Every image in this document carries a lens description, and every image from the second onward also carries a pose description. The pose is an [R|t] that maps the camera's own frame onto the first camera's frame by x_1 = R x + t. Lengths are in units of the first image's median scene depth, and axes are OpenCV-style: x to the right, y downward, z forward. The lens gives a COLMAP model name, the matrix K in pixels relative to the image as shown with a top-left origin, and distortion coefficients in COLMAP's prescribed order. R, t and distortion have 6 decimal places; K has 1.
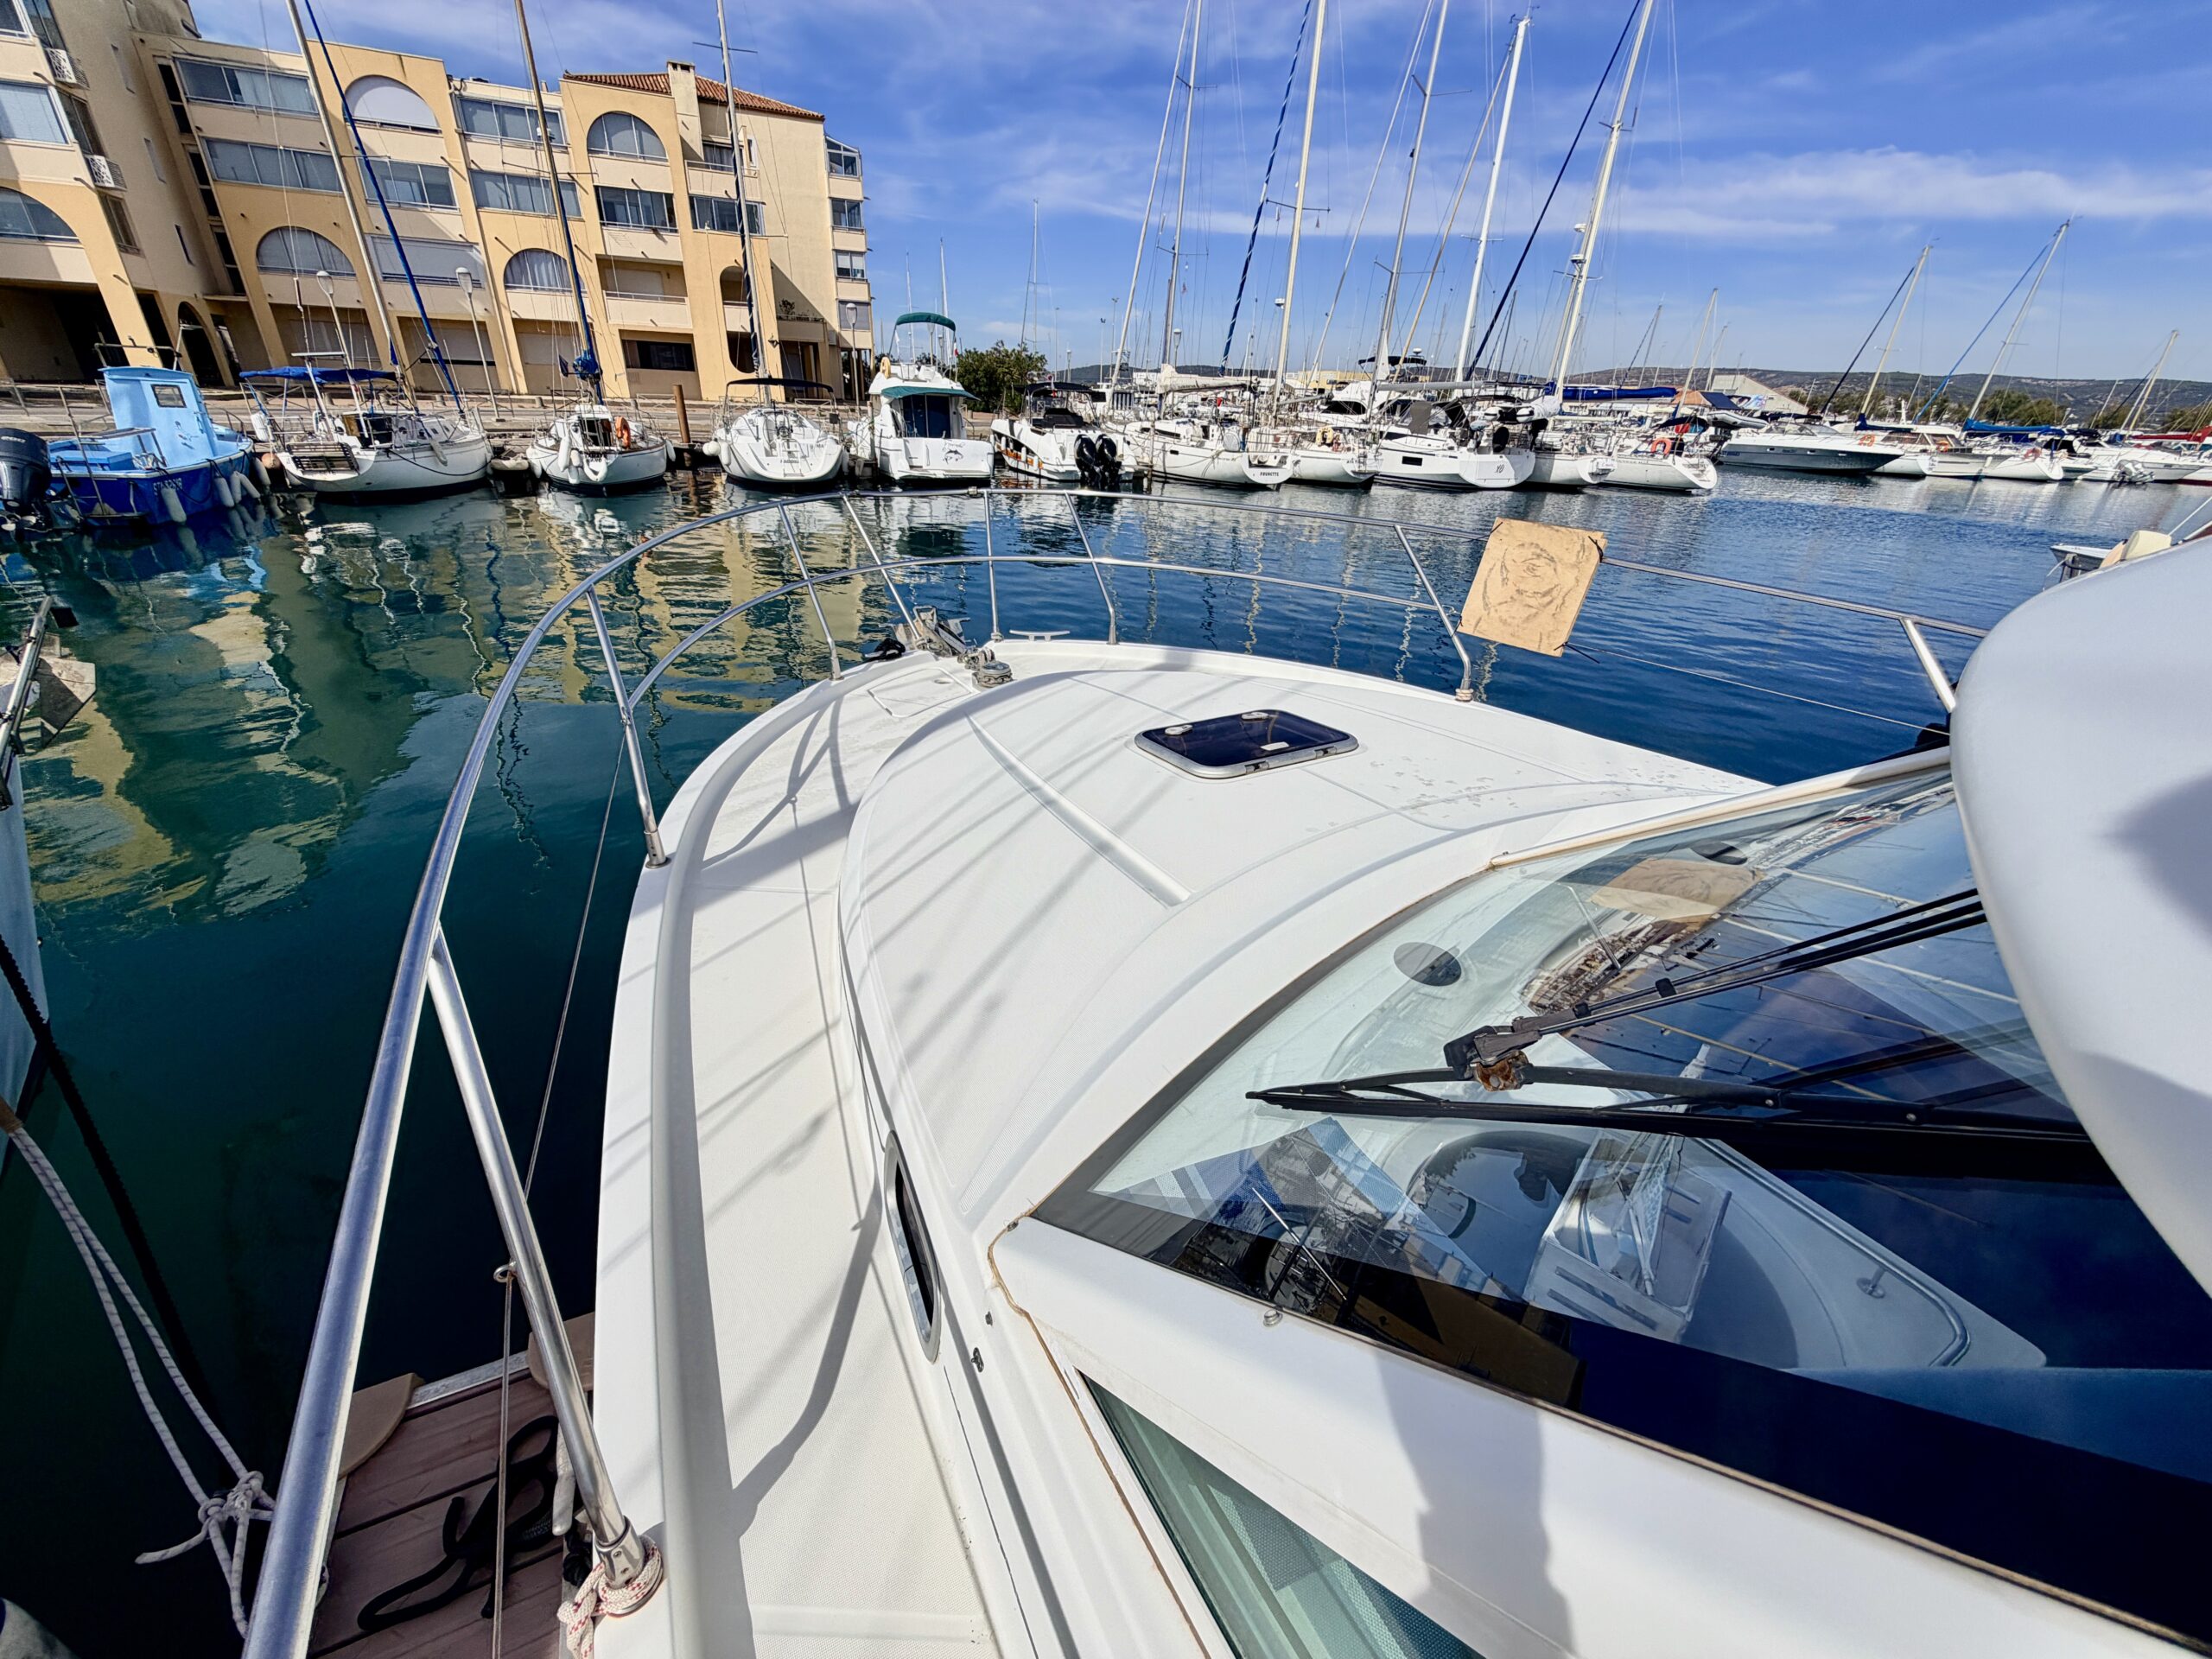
lens RADIAL K [[885.8, 0, 1099.3], [0, 885.8, 831.3], [0, 0, 1]] dist [0.001320, -0.000138]
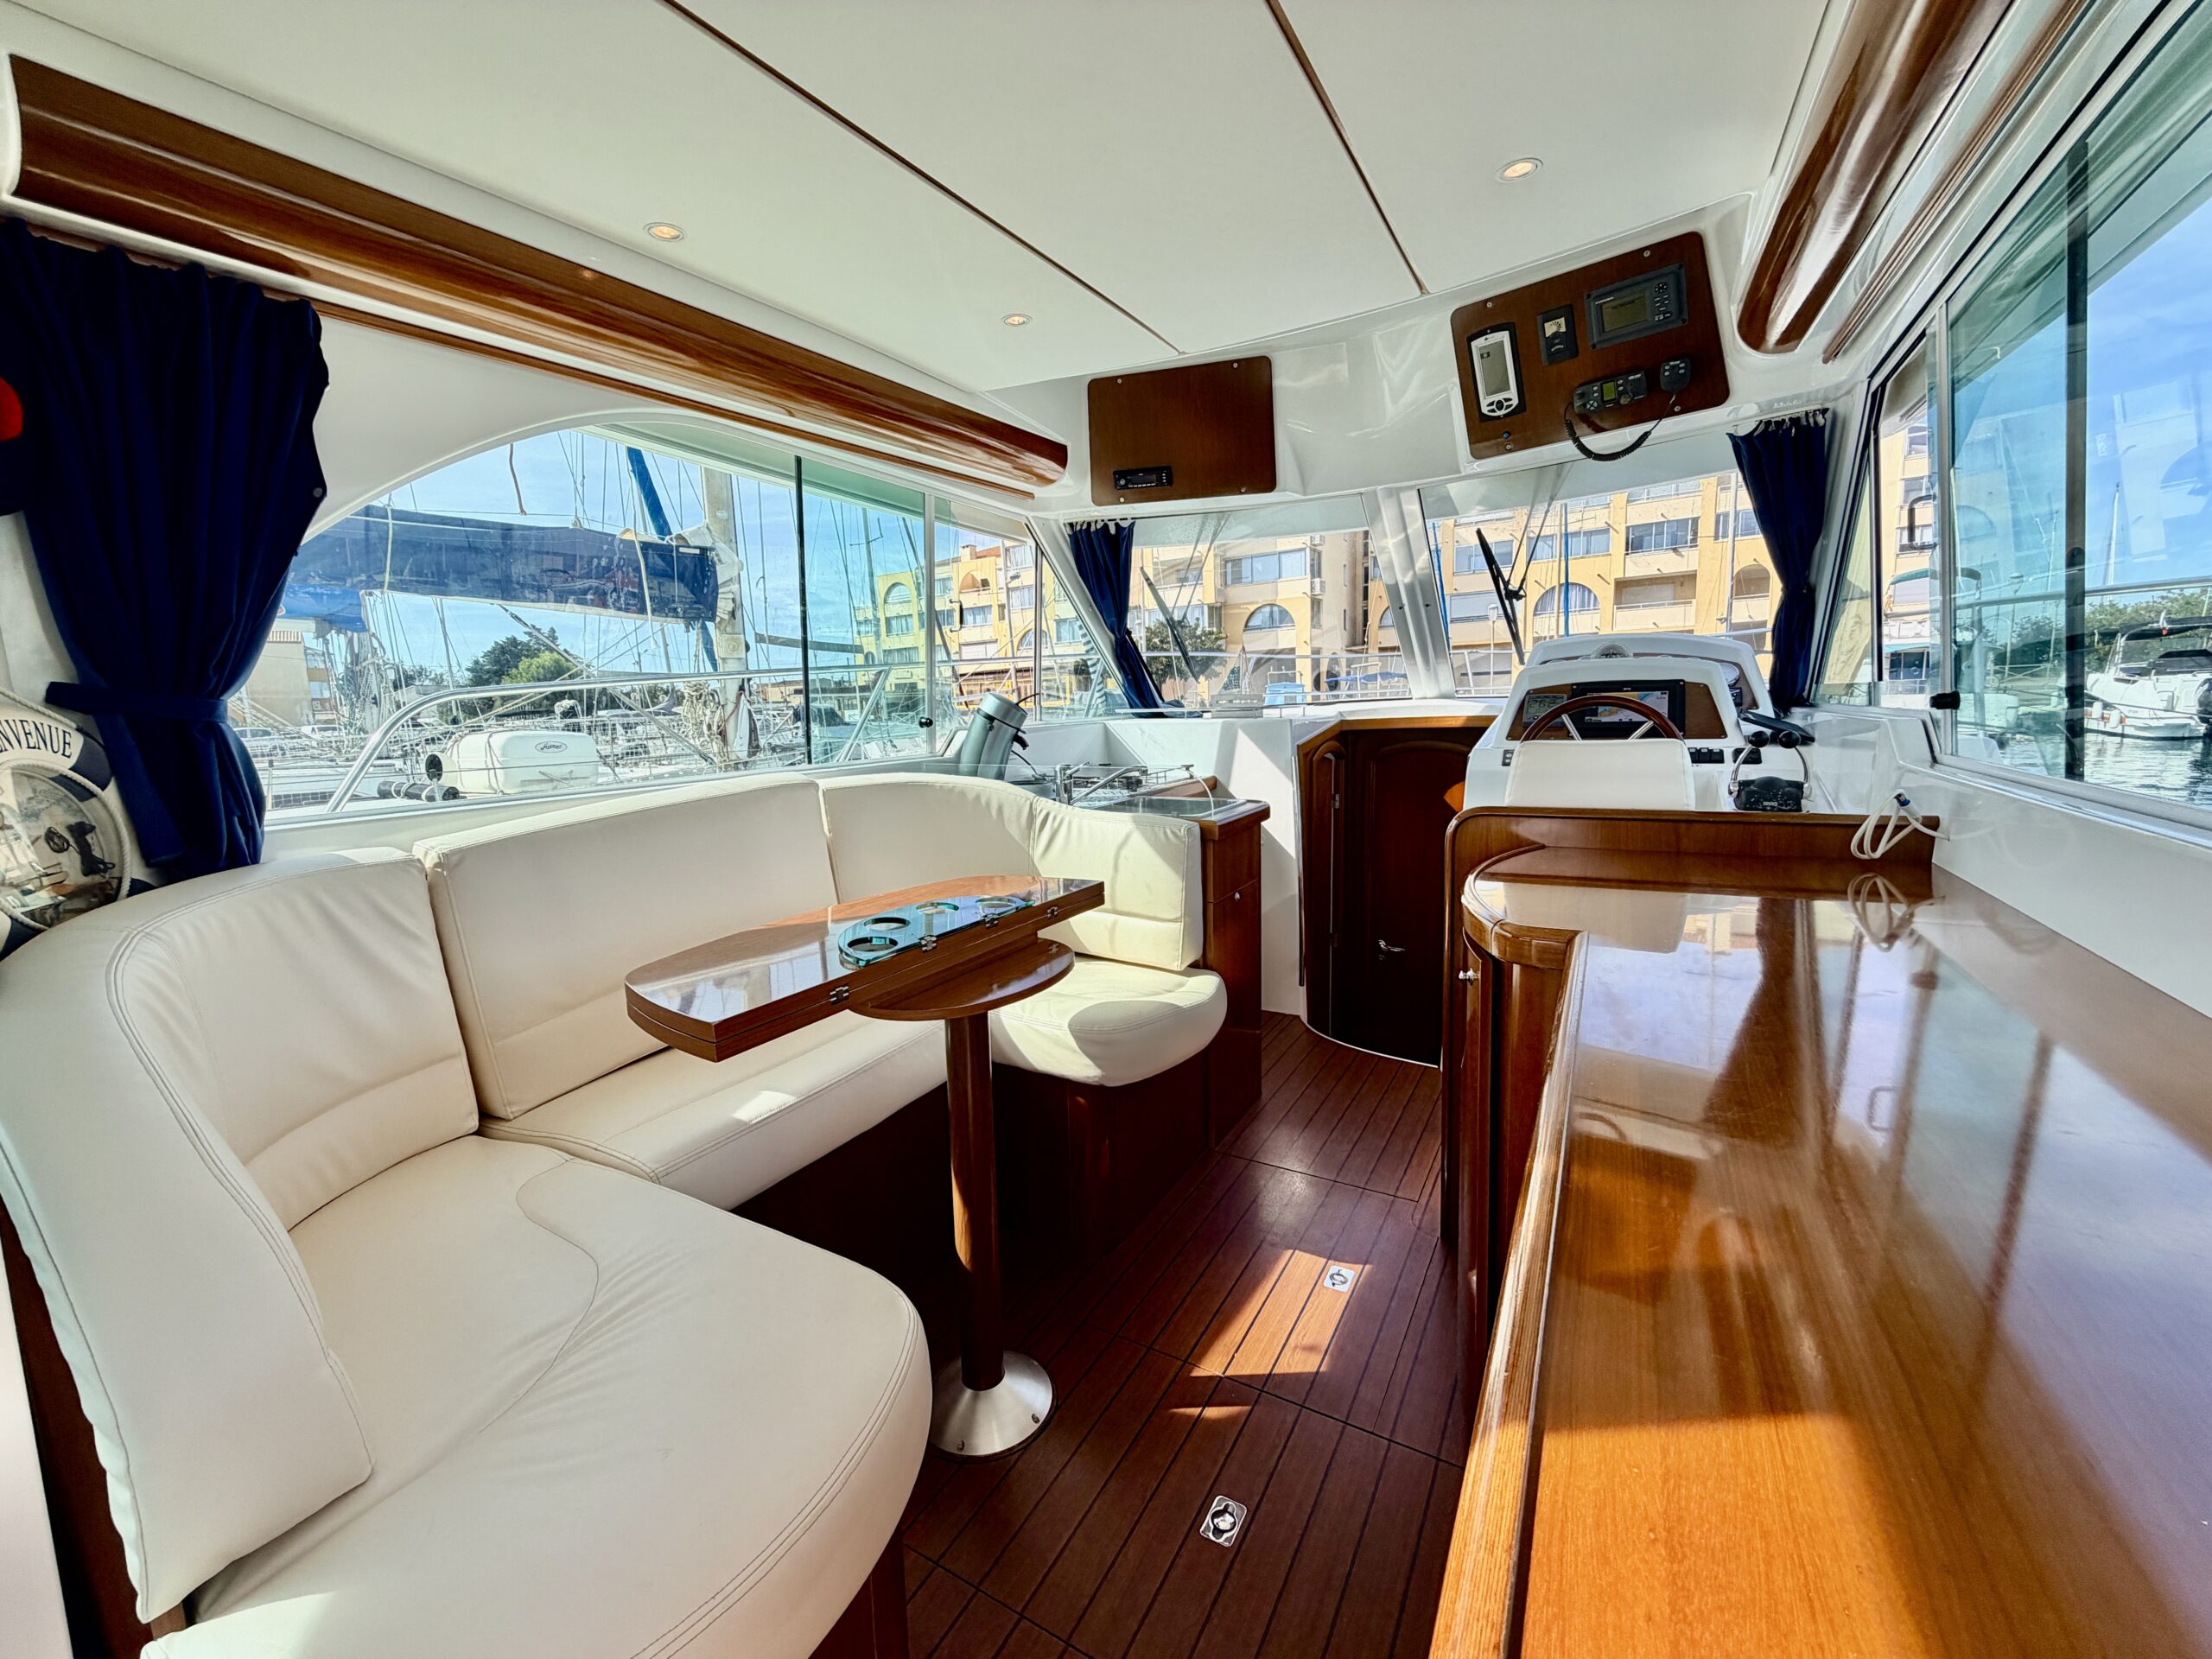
lens RADIAL K [[885.8, 0, 1096.1], [0, 885.8, 831.8], [0, 0, 1]] dist [0.001320, -0.000138]
pose [[0.525467, 0.062139, -0.848542, 0.113926], [-0.322032, 0.937656, -0.130757, 0.050201], [0.787515, 0.341966, 0.512717, -0.036652]]
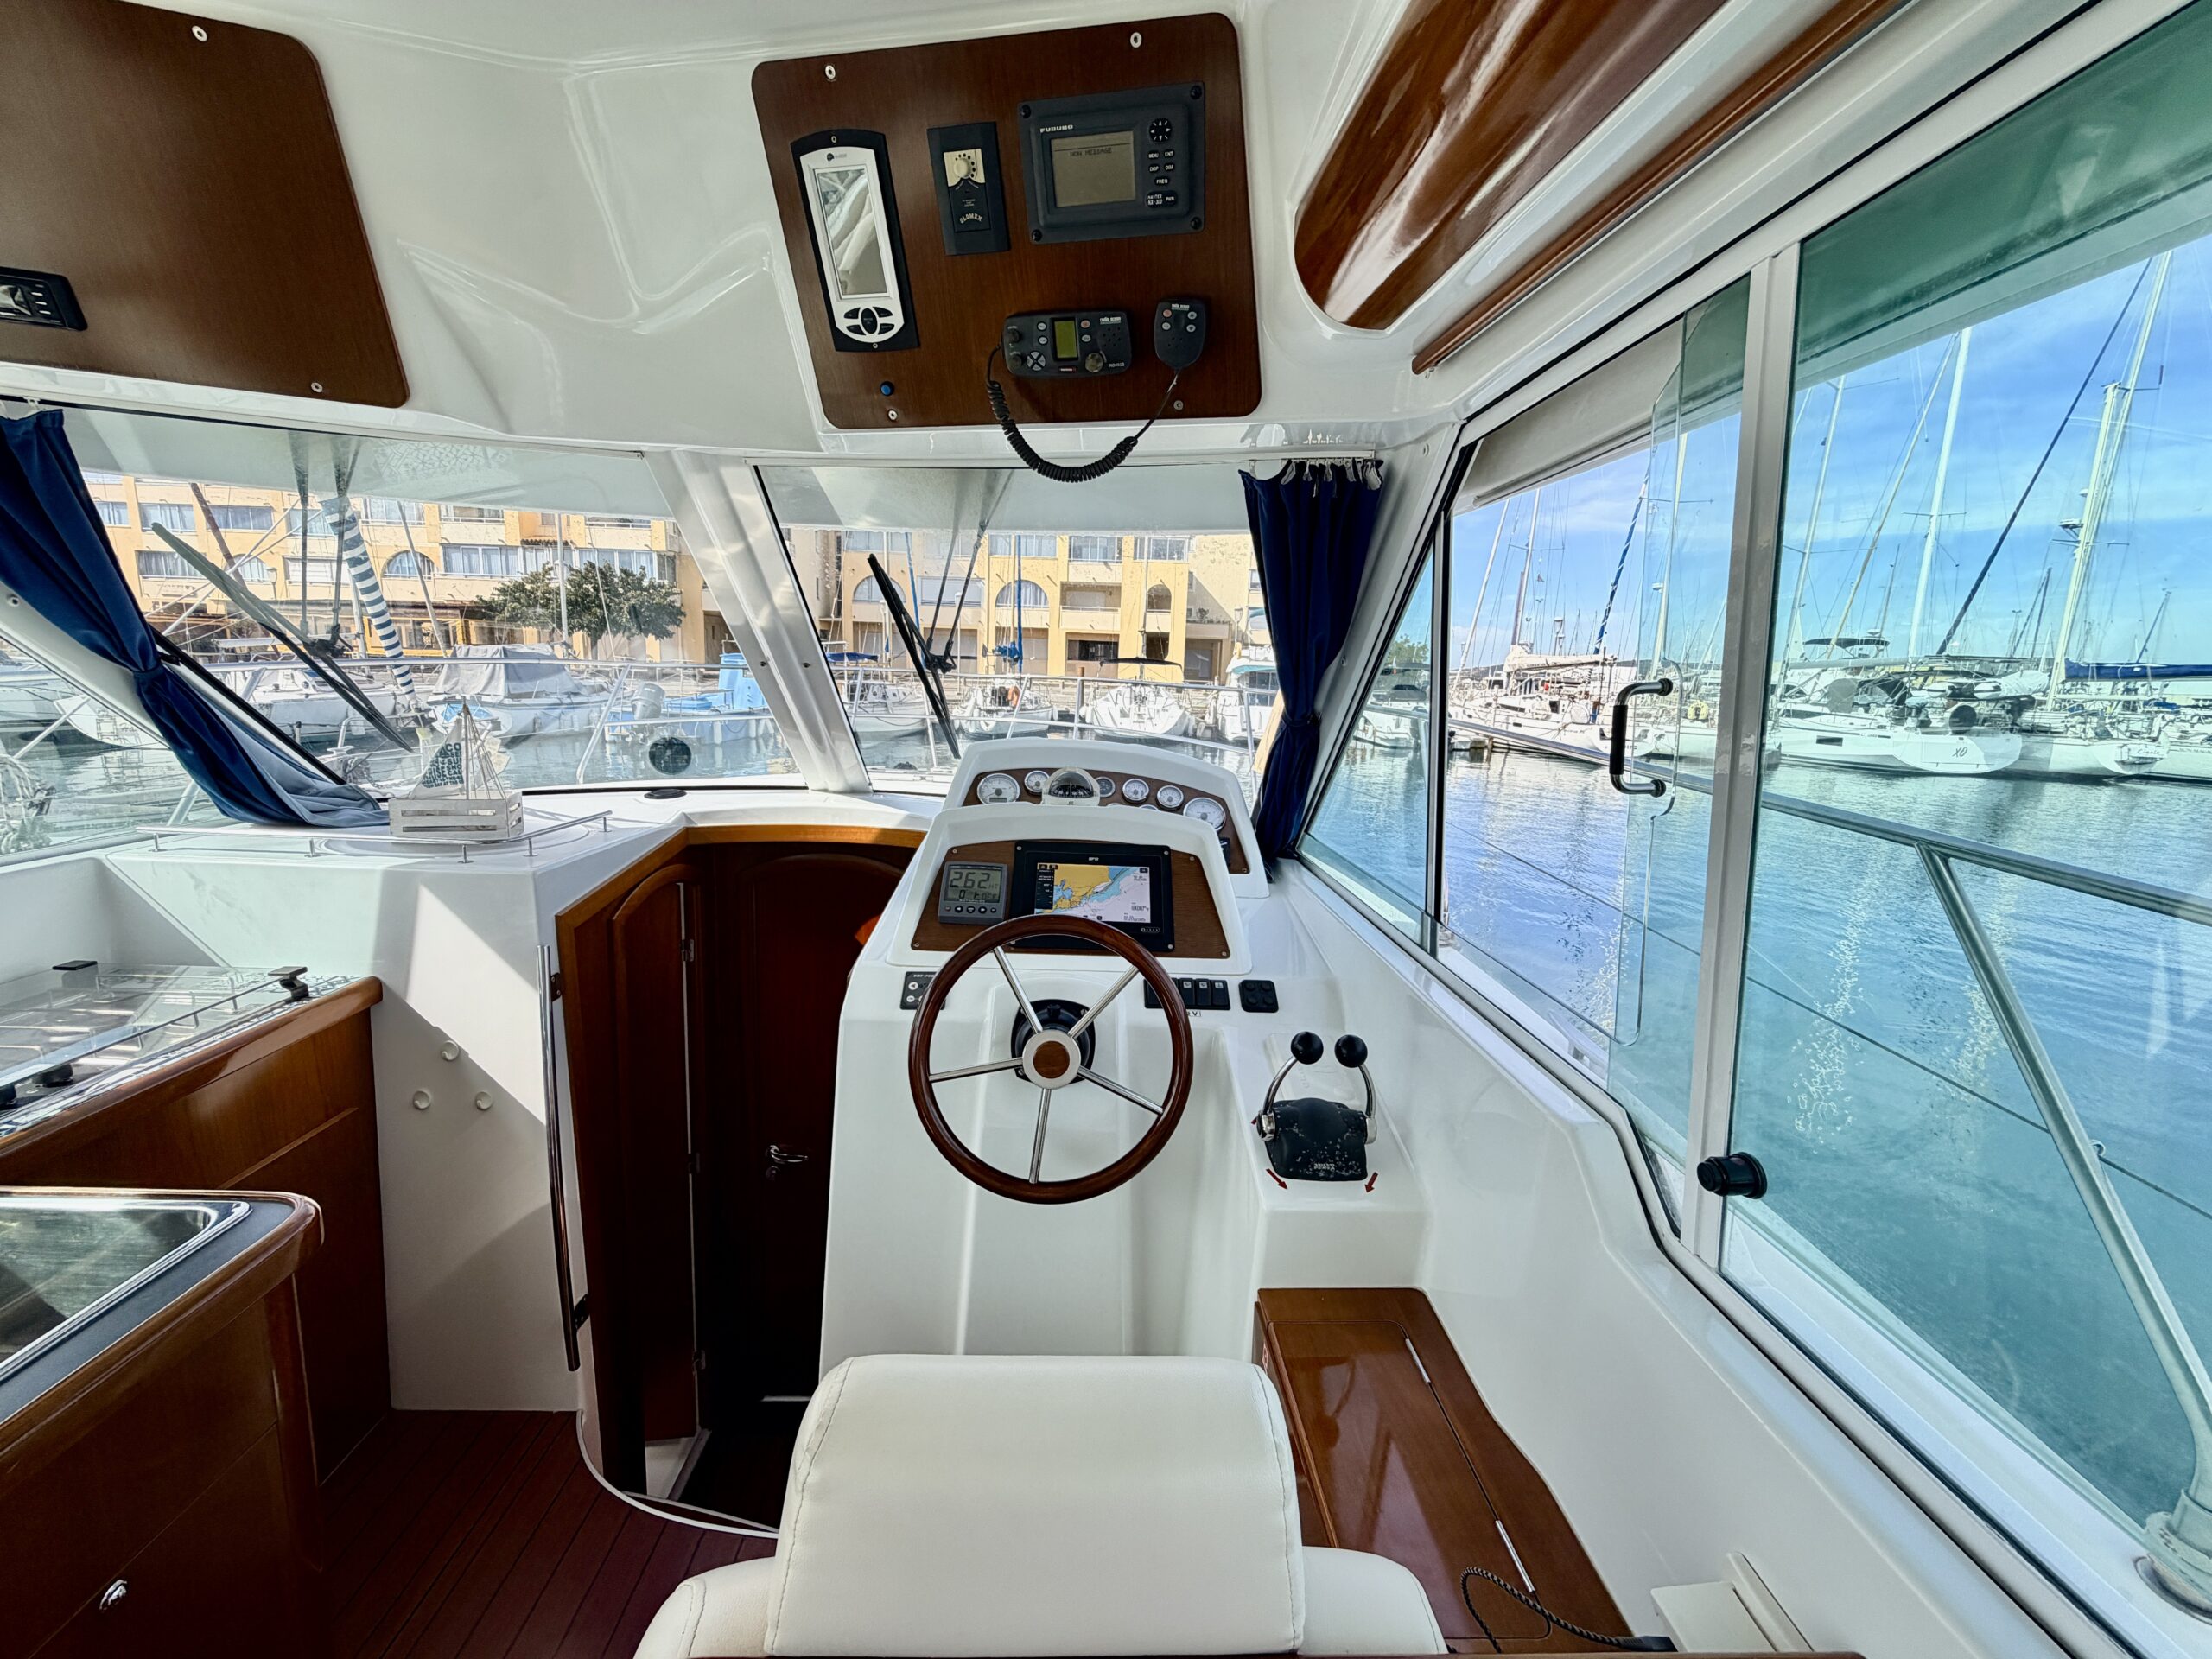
lens RADIAL K [[885.8, 0, 1097.5], [0, 885.8, 831.0], [0, 0, 1]] dist [0.001320, -0.000138]
pose [[0.900498, 0.070750, -0.429066, 0.089725], [-0.193422, 0.948866, -0.249482, 0.020538], [0.389476, 0.307649, 0.868137, -0.002705]]
